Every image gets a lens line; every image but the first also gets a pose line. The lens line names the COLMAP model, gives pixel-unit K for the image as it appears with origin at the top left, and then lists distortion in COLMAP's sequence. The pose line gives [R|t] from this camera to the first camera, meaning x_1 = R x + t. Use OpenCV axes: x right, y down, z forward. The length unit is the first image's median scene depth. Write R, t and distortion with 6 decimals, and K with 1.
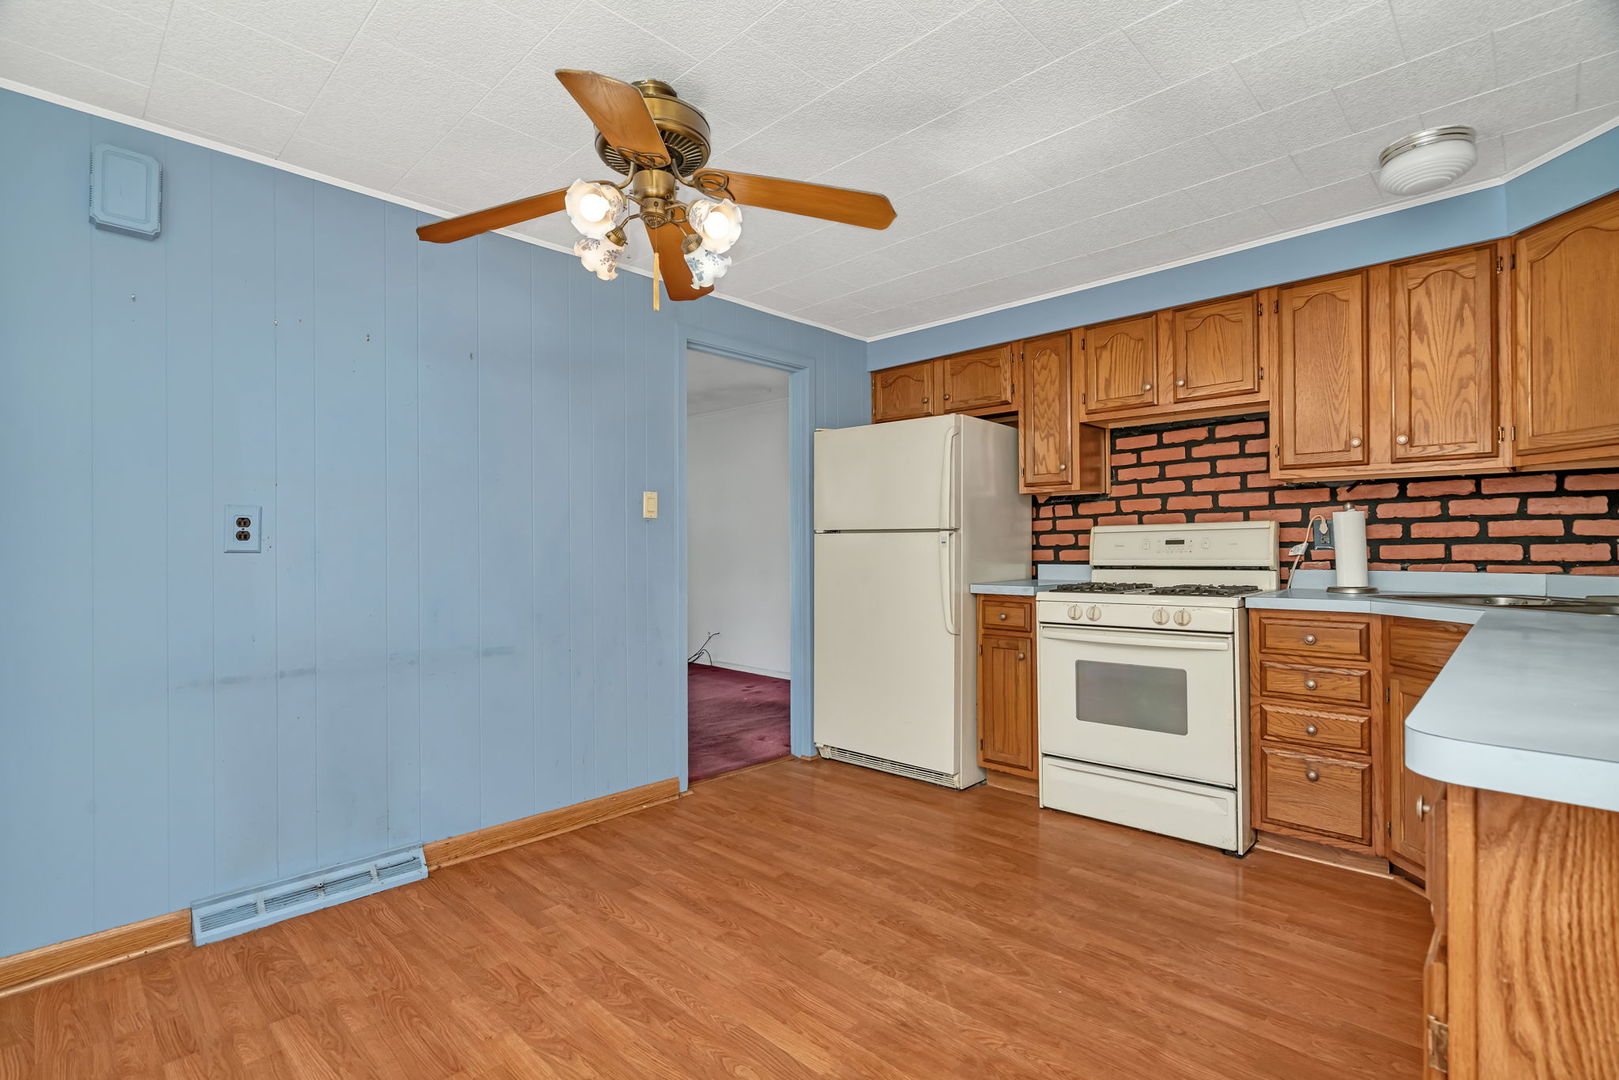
lens RADIAL K [[763.7, 0, 801.7], [0, 763.7, 539.6], [0, 0, 1]] dist [-0.036442, 0.000220]
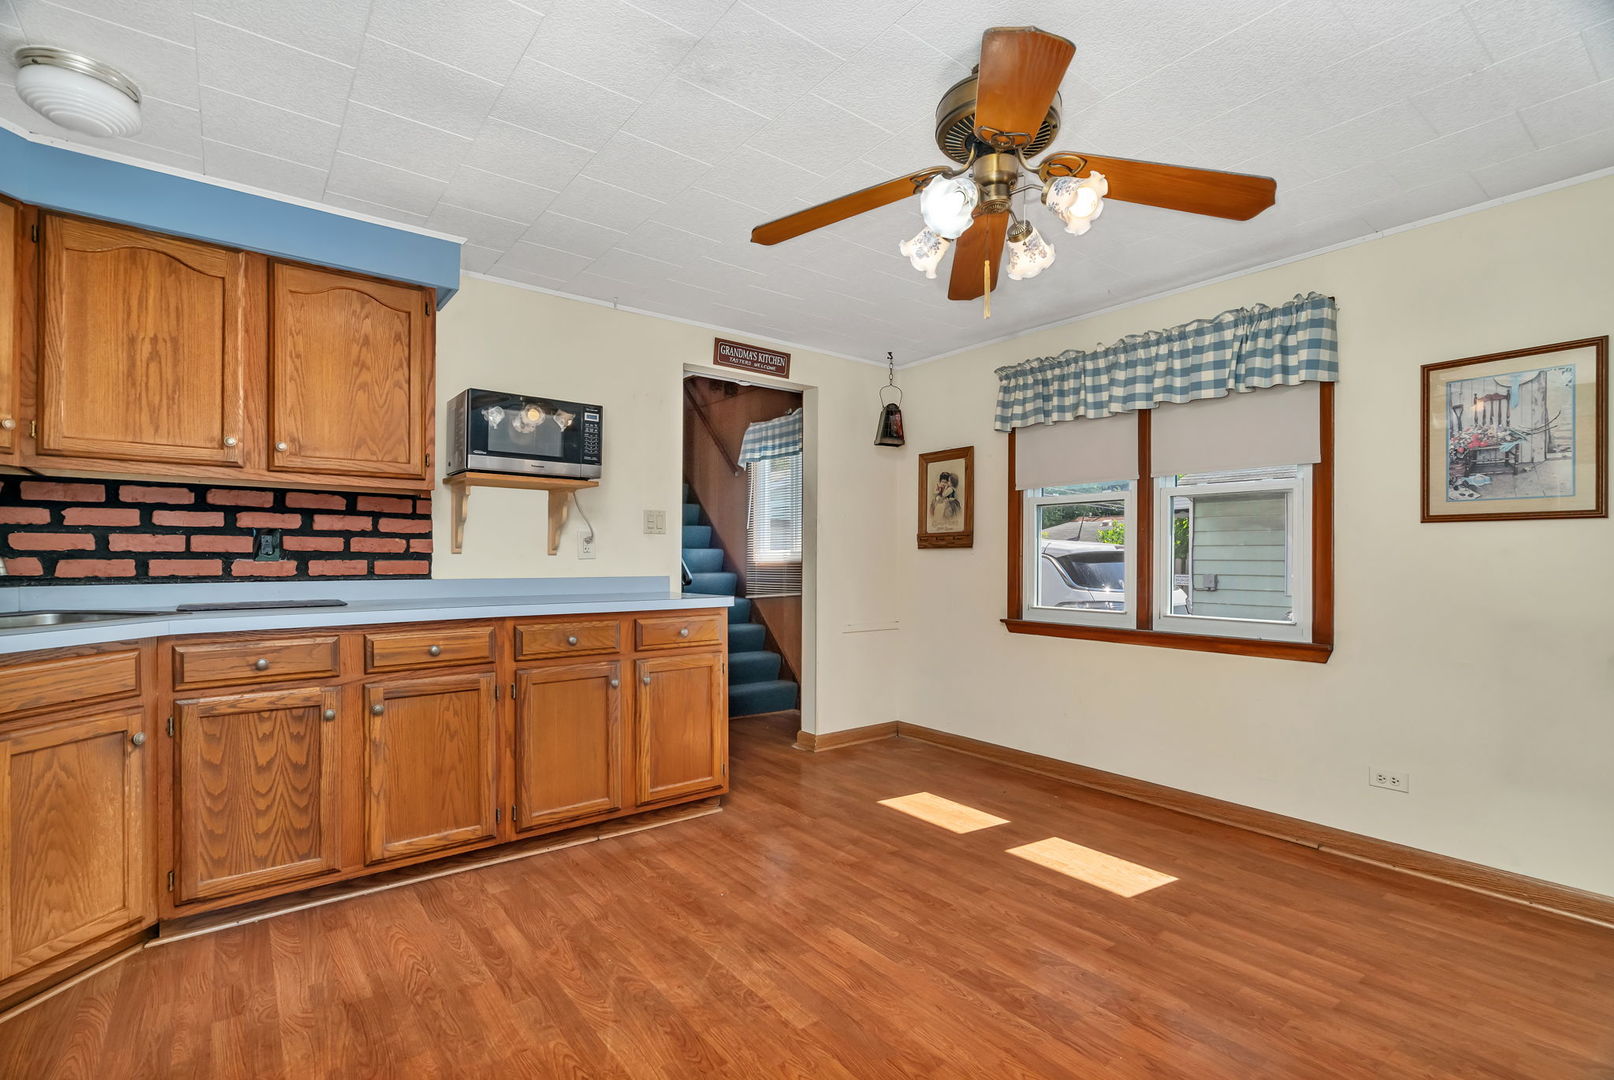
lens RADIAL K [[761.3, 0, 799.3], [0, 761.3, 539.6], [0, 0, 1]] dist [-0.036442, 0.000220]
pose [[-0.990233, 0.003284, 0.139381, -0.085611], [-0.000740, 0.999585, -0.028811, 0.015526], [-0.139418, -0.028633, -0.989820, 2.011124]]
